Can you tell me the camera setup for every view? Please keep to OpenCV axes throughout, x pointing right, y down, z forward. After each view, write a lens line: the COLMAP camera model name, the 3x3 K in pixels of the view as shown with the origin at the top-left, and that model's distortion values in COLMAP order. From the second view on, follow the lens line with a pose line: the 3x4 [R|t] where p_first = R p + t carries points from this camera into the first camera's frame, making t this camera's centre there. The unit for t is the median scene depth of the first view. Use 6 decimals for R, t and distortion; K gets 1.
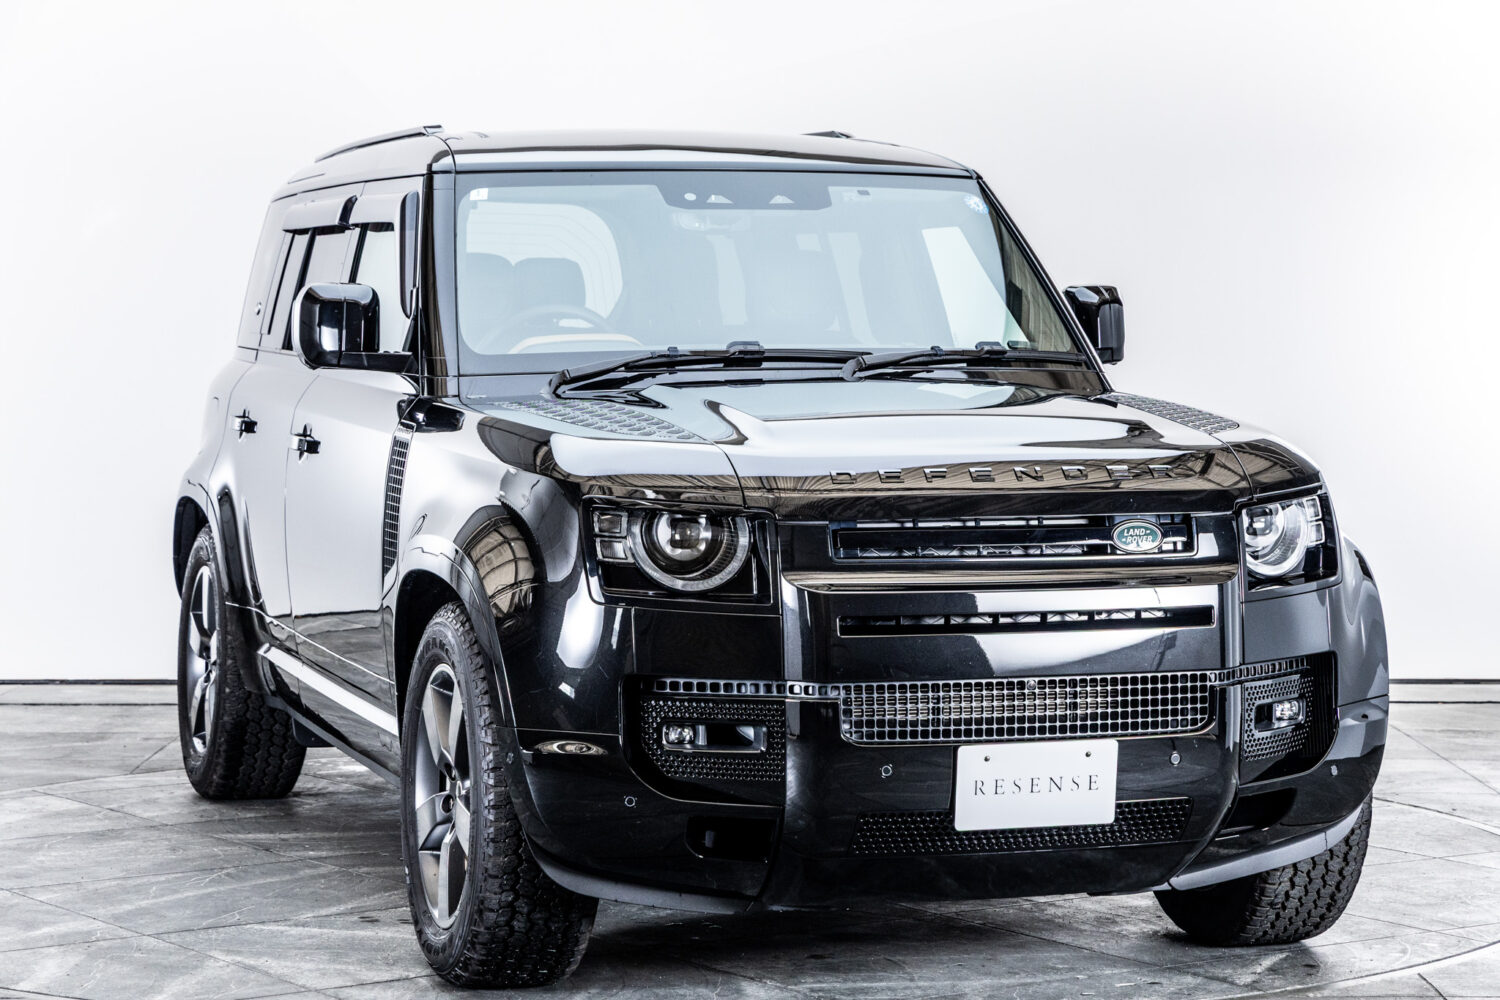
lens RADIAL K [[3710.3, 0, 761.1], [0, 3710.3, 510.8], [0, 0, 1]] dist [0.090800, 0.000000]
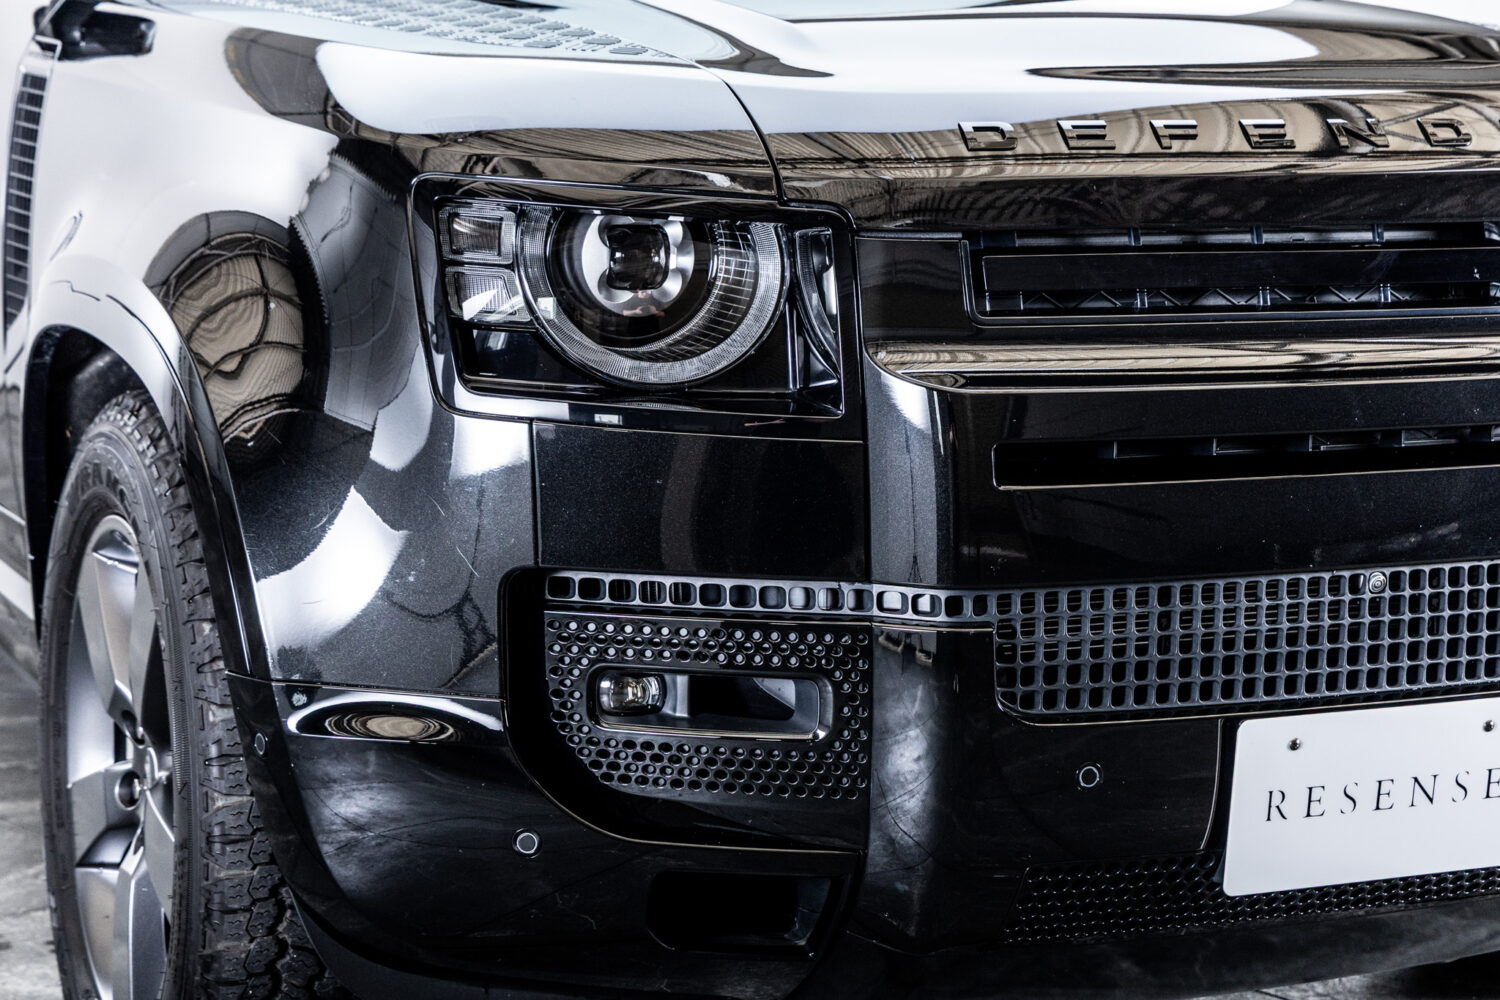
lens RADIAL K [[3425.9, 0, 752.6], [0, 3425.9, 498.0], [0, 0, 1]] dist [-0.052549, 0.000000]
pose [[0.995819, -0.004061, 0.091260, -0.044394], [-0.003616, 0.996475, 0.083807, 0.000165], [-0.091279, -0.083787, 0.992294, 0.561911]]
